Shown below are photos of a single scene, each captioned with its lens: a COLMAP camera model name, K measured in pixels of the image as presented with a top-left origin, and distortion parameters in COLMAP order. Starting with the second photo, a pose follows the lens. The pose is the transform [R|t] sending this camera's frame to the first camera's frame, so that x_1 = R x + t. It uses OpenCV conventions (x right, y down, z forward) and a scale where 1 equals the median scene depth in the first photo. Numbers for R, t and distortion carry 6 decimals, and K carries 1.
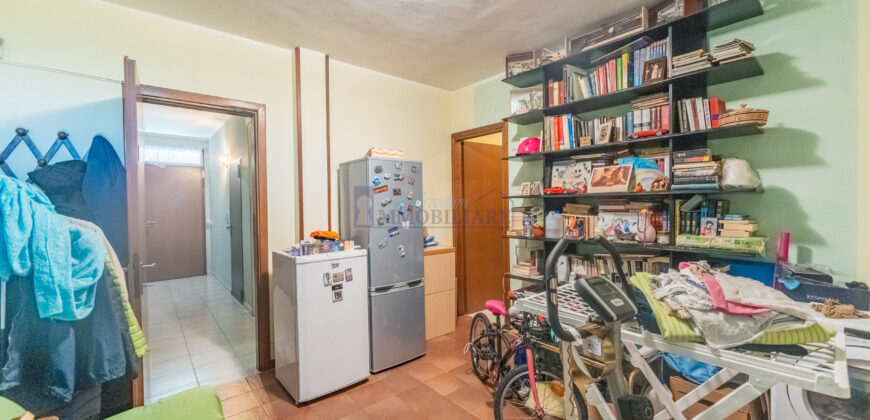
lens RADIAL K [[342.3, 0, 435.2], [0, 342.3, 209.0], [0, 0, 1]] dist [0.001149, -0.000507]
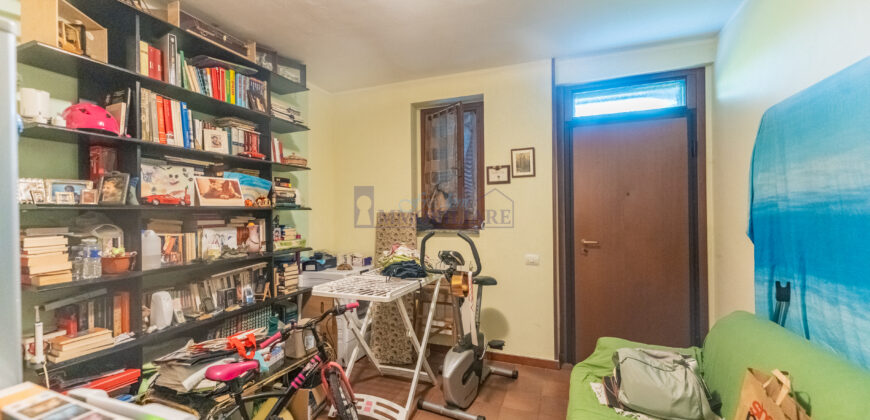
lens RADIAL K [[342.3, 0, 434.9], [0, 342.3, 210.2], [0, 0, 1]] dist [0.001149, -0.000507]
pose [[-0.477124, 0.021786, 0.878566, -0.558457], [0.027047, 0.999583, -0.010099, -0.011177], [-0.878420, 0.018944, -0.477515, 0.877869]]
